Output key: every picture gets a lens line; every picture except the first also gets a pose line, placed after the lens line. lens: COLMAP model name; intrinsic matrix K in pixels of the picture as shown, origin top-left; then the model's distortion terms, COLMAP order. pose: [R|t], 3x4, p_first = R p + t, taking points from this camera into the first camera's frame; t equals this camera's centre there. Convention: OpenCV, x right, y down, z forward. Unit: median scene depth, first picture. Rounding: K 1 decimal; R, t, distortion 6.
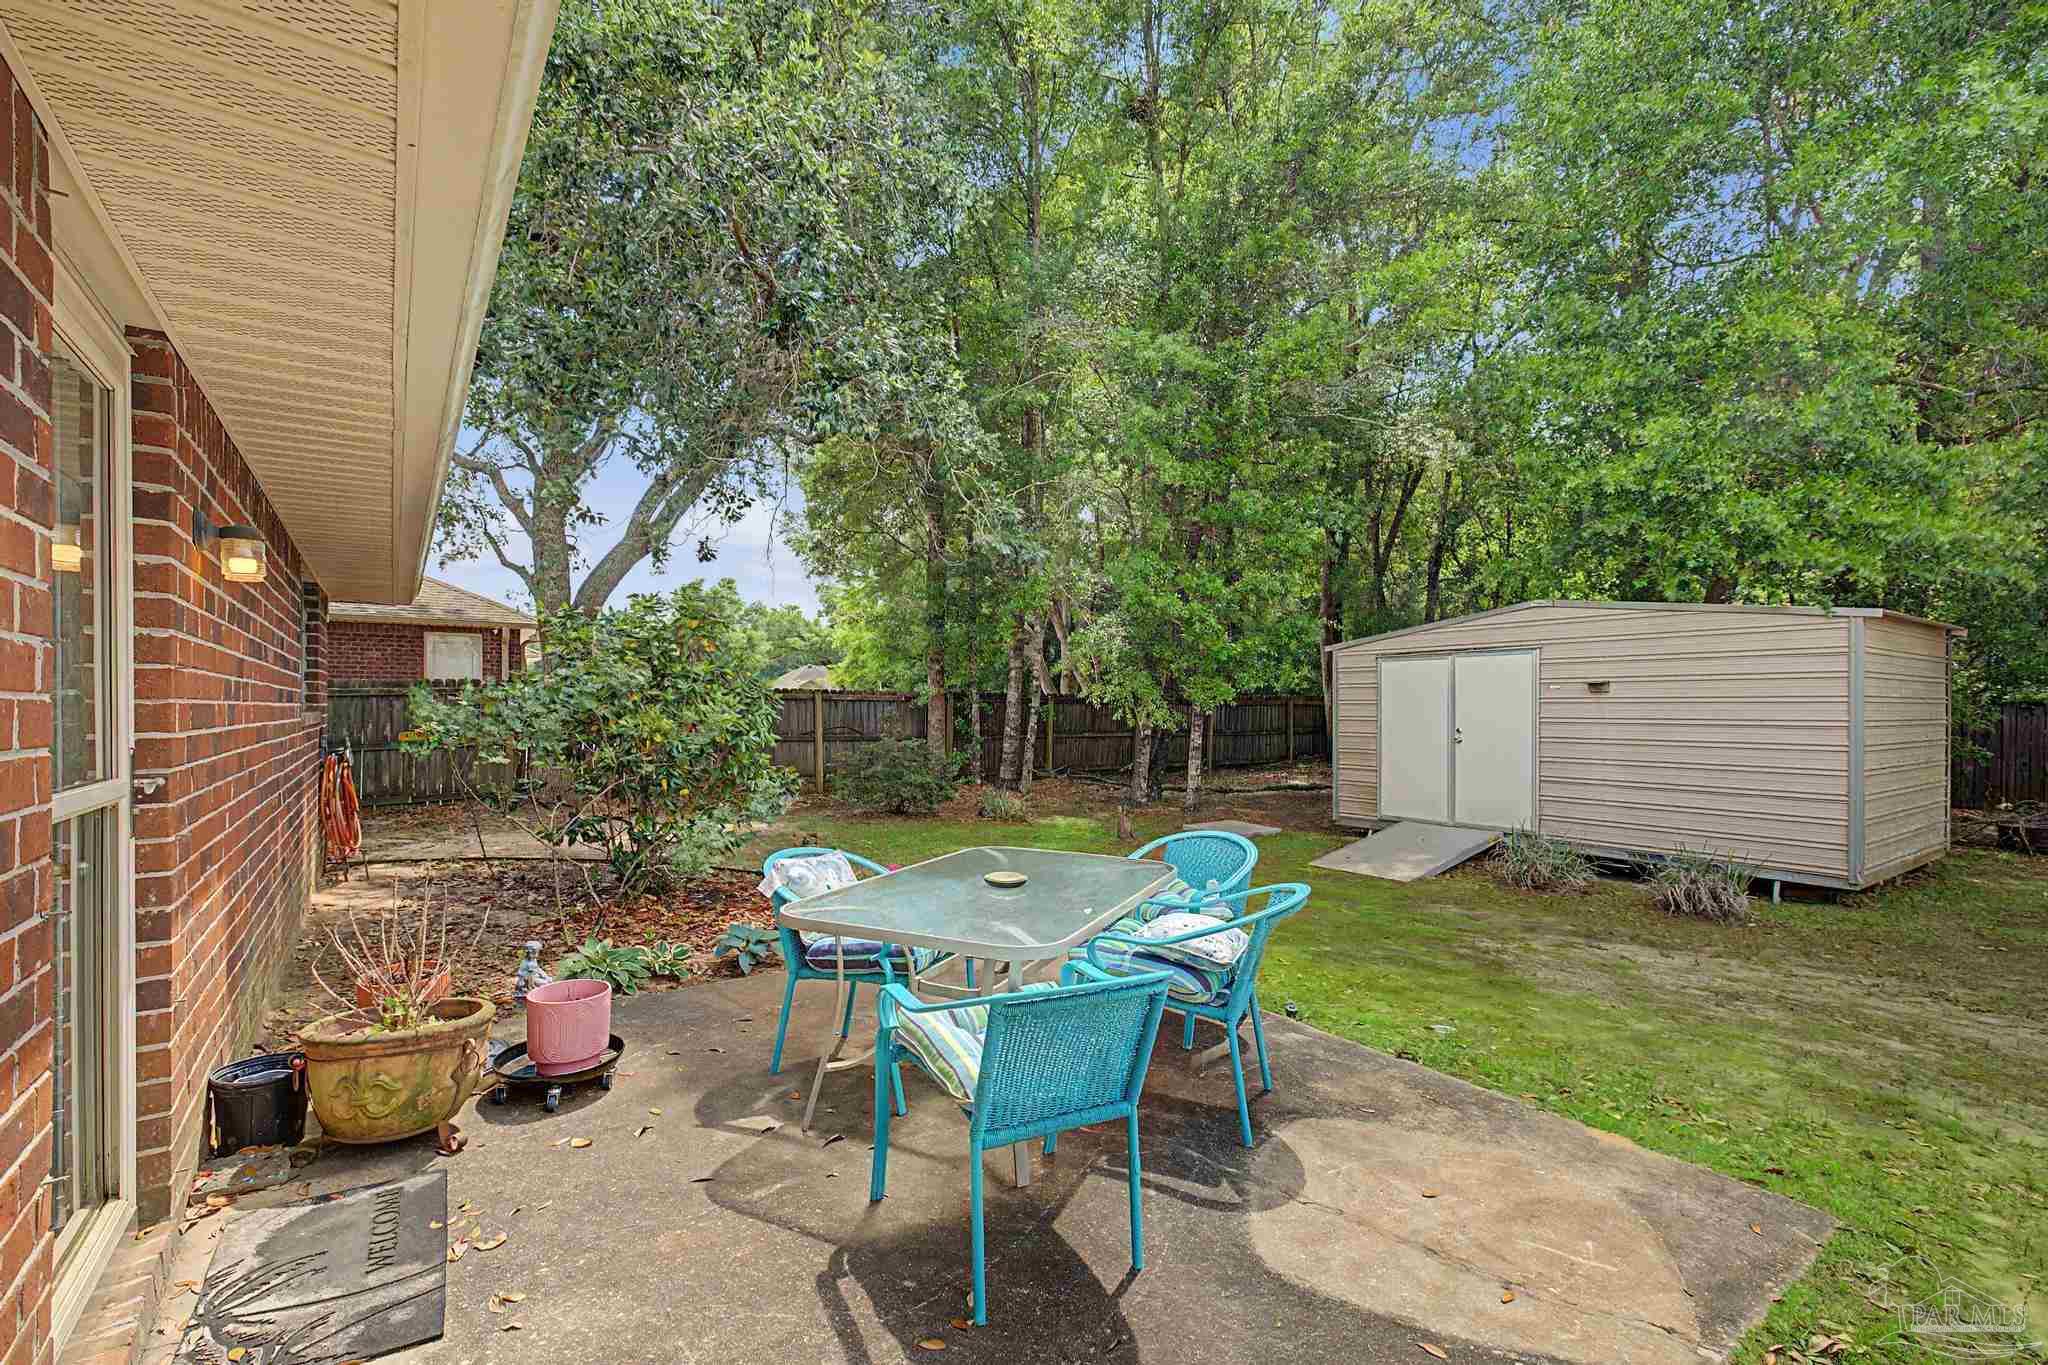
lens RADIAL K [[869.0, 0, 1022.8], [0, 869.0, 697.4], [0, 0, 1]] dist [0.008825, -0.001144]
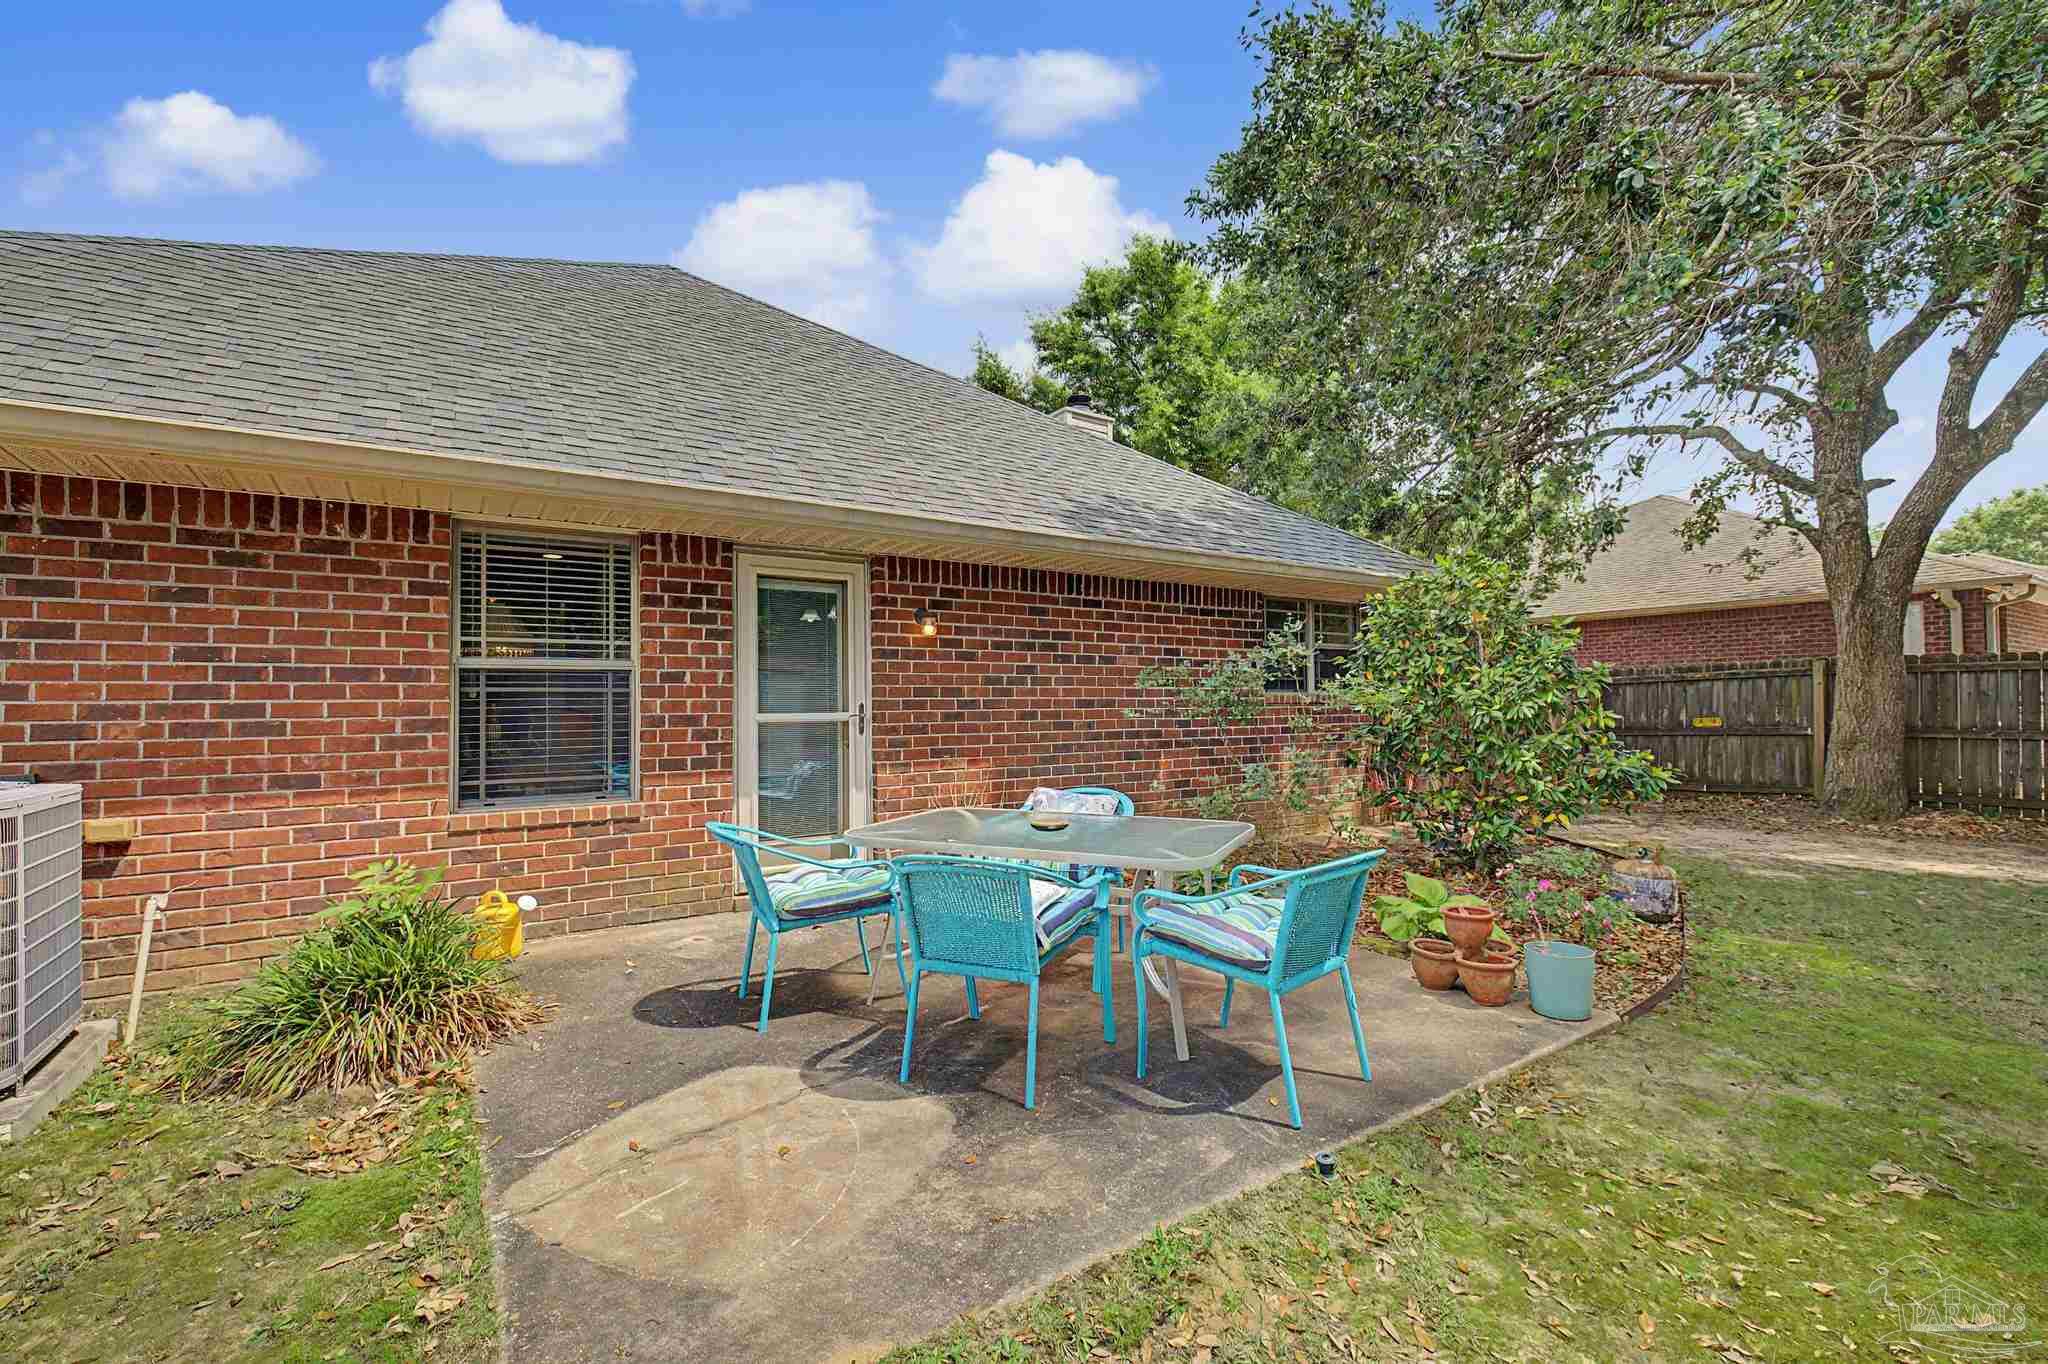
lens RADIAL K [[869.0, 0, 1008.5], [0, 869.0, 697.1], [0, 0, 1]] dist [0.008825, -0.001144]
pose [[-0.029080, -0.017650, -0.999421, 1.262752], [0.022848, 0.999571, -0.018318, 0.074989], [0.999316, -0.023367, -0.028664, 1.130367]]
